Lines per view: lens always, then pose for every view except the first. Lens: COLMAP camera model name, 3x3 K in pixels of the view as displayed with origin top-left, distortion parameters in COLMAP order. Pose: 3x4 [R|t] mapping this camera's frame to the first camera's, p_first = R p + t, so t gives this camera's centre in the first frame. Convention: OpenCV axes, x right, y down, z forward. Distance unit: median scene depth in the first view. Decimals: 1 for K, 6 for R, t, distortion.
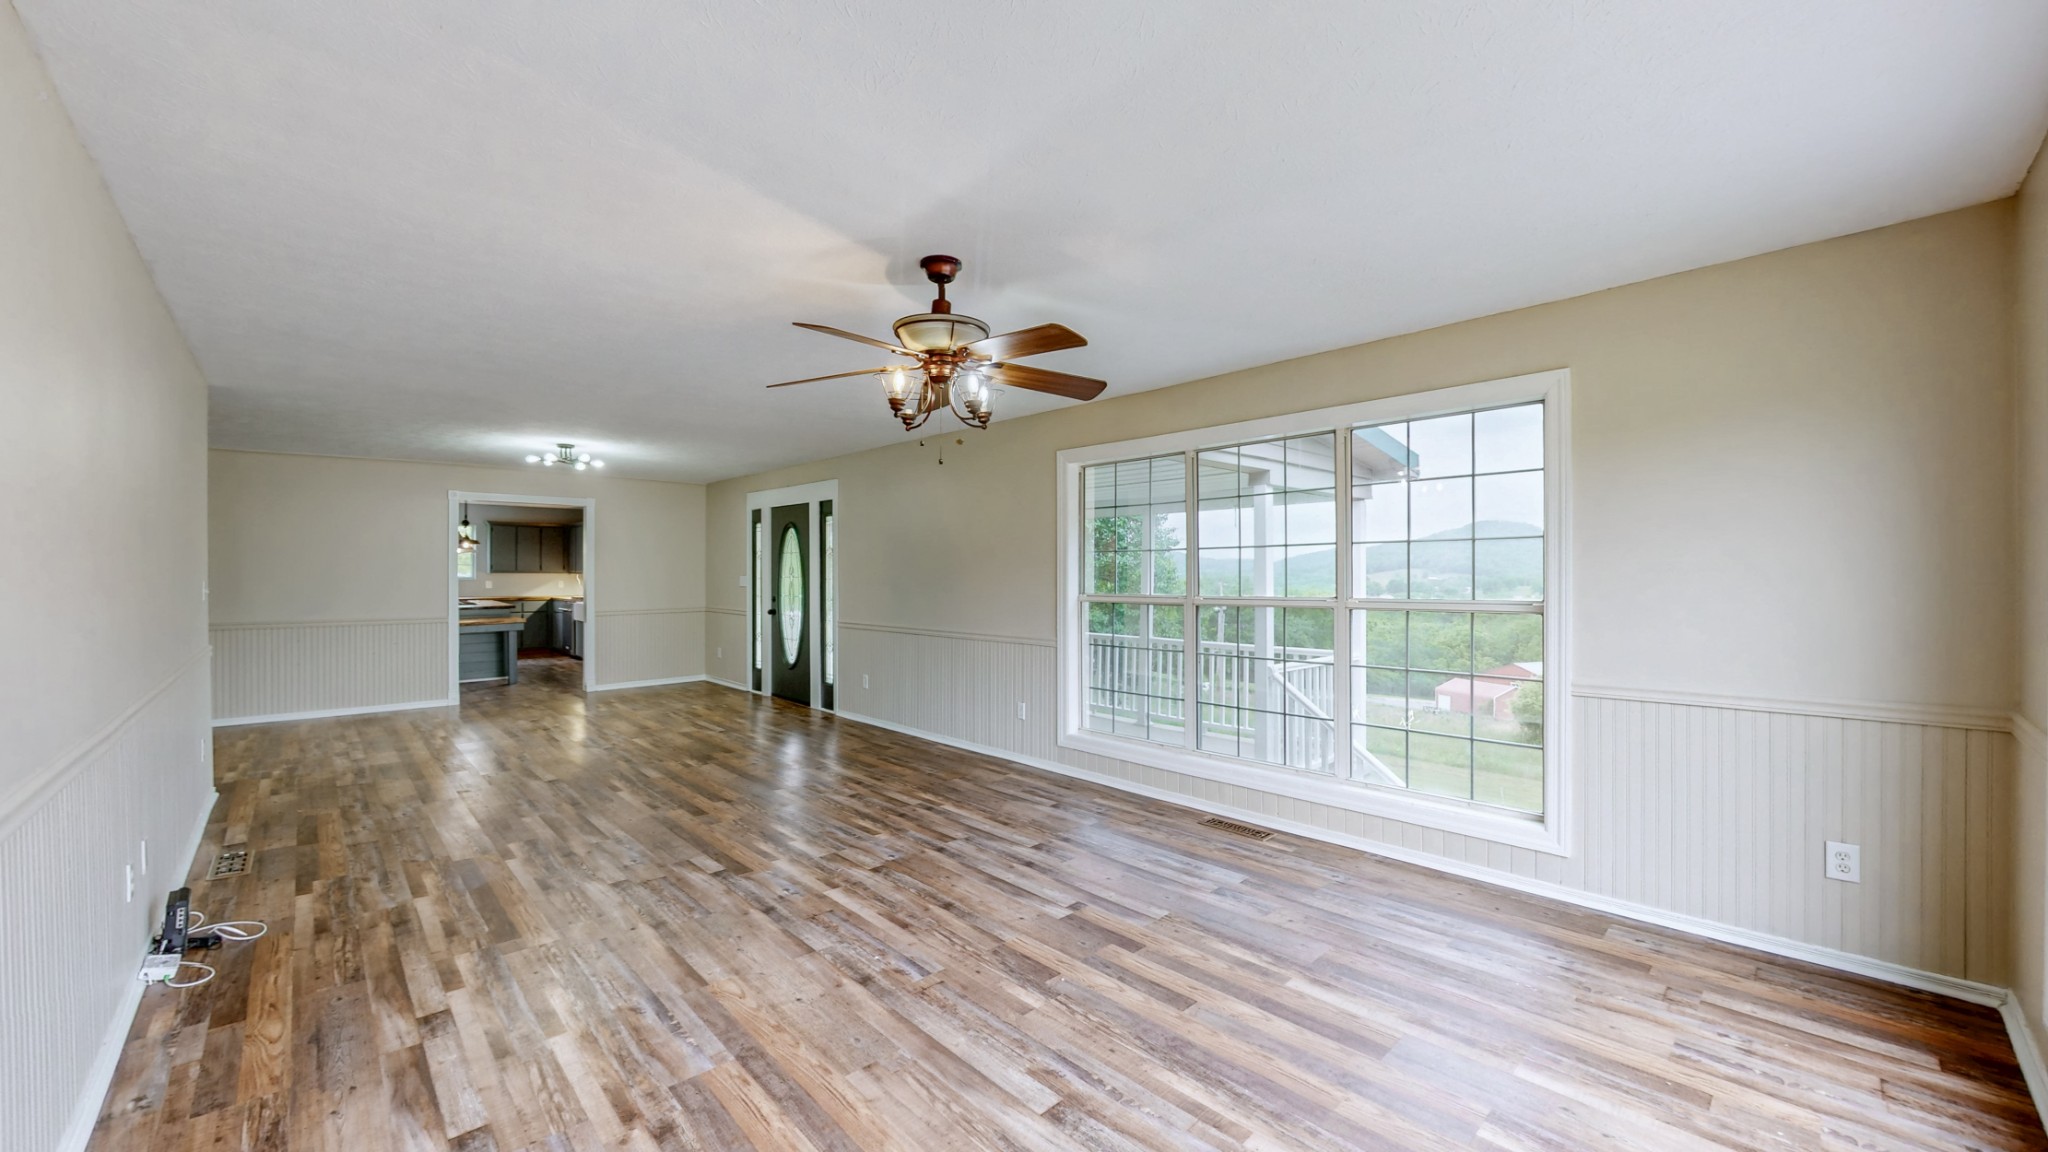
lens RADIAL K [[772.7, 0, 1024.0], [0, 772.7, 576.0], [0, 0, 1]] dist [-0.000125, -0.000035]
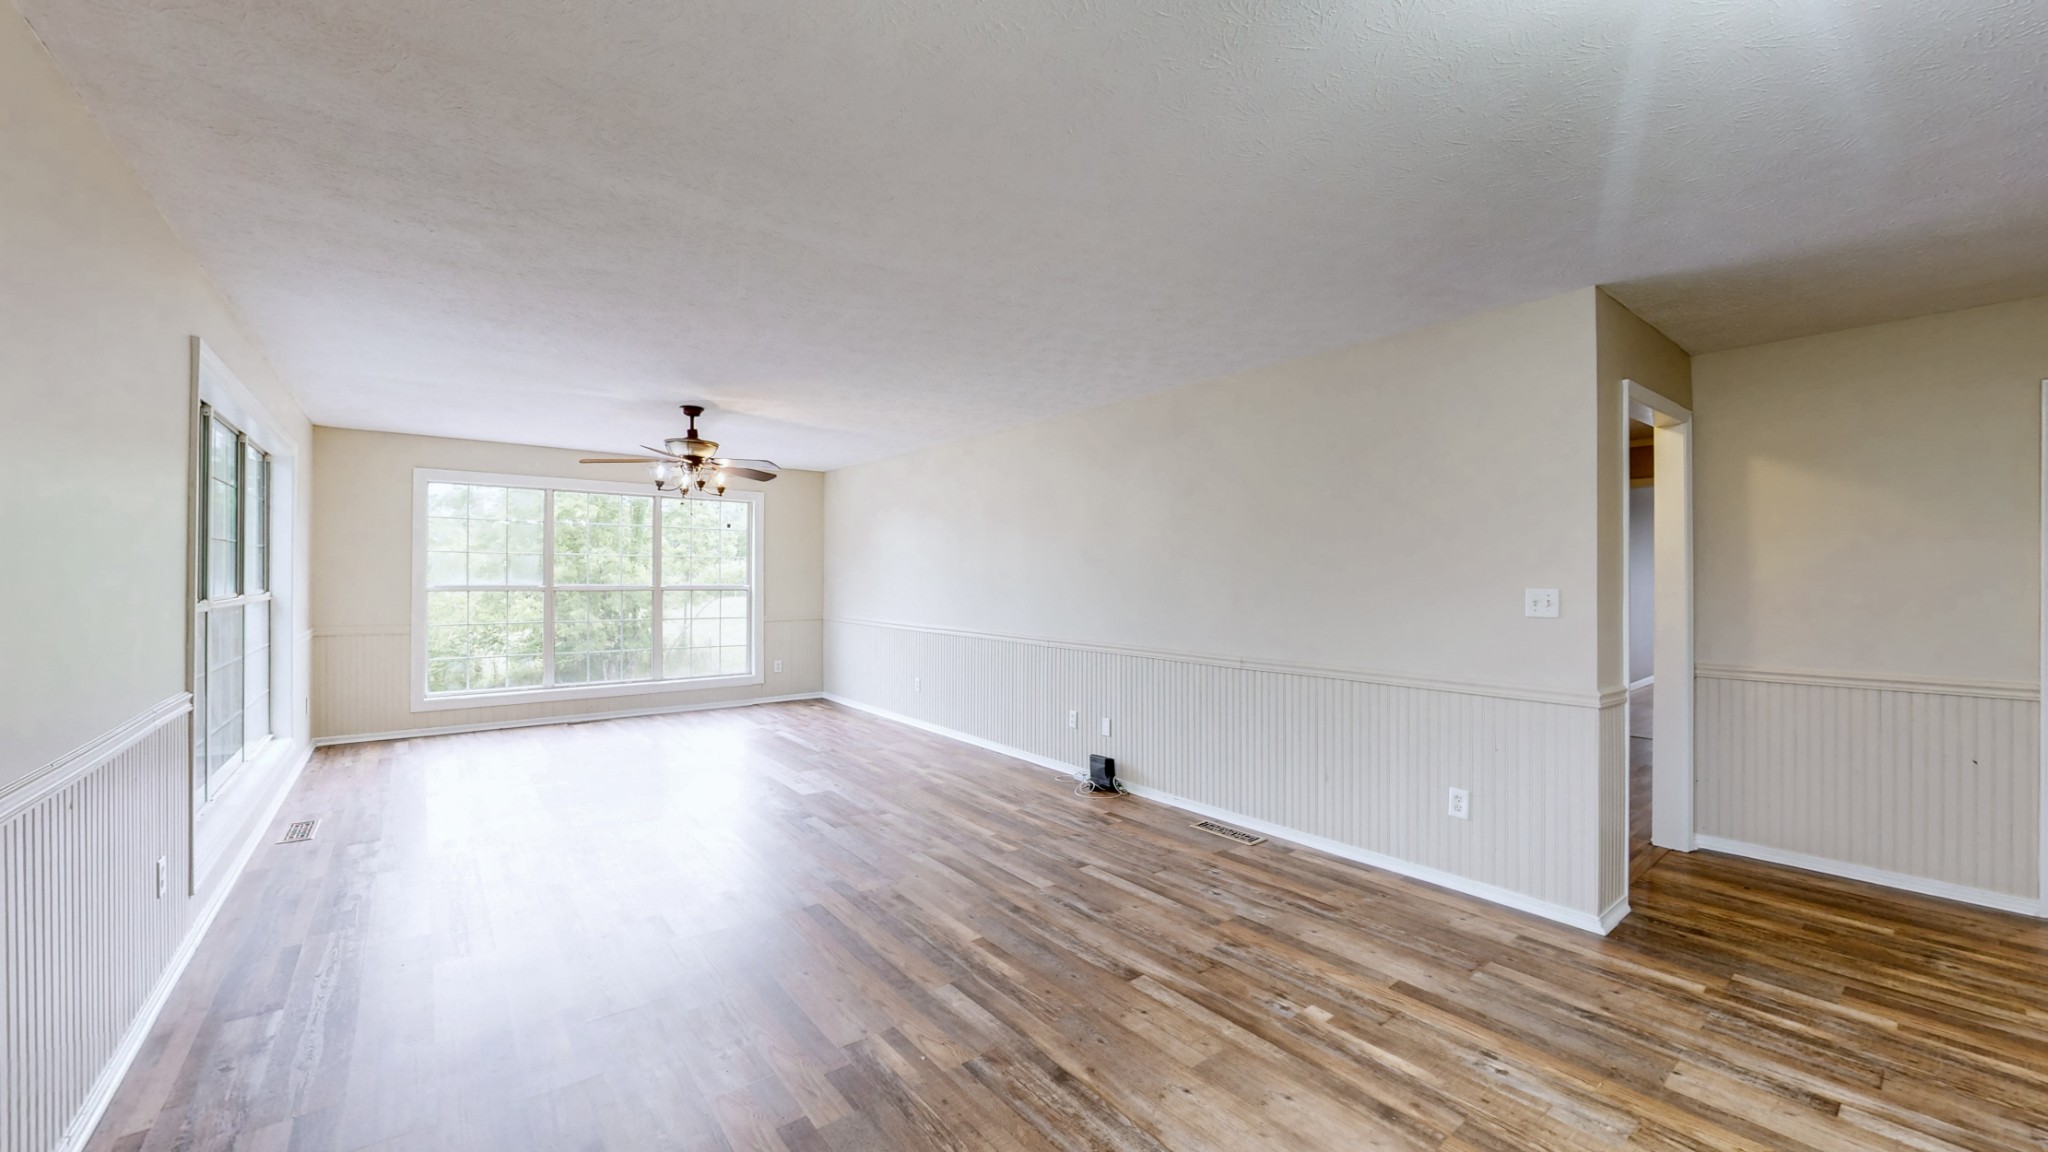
lens RADIAL K [[772.7, 0, 1024.0], [0, 772.7, 576.0], [0, 0, 1]] dist [-0.000125, -0.000035]
pose [[-0.996142, -0.001120, 0.087749, -0.857729], [-0.001037, 0.999999, 0.000994, -0.000492], [-0.087750, 0.000900, -0.996142, 2.227023]]
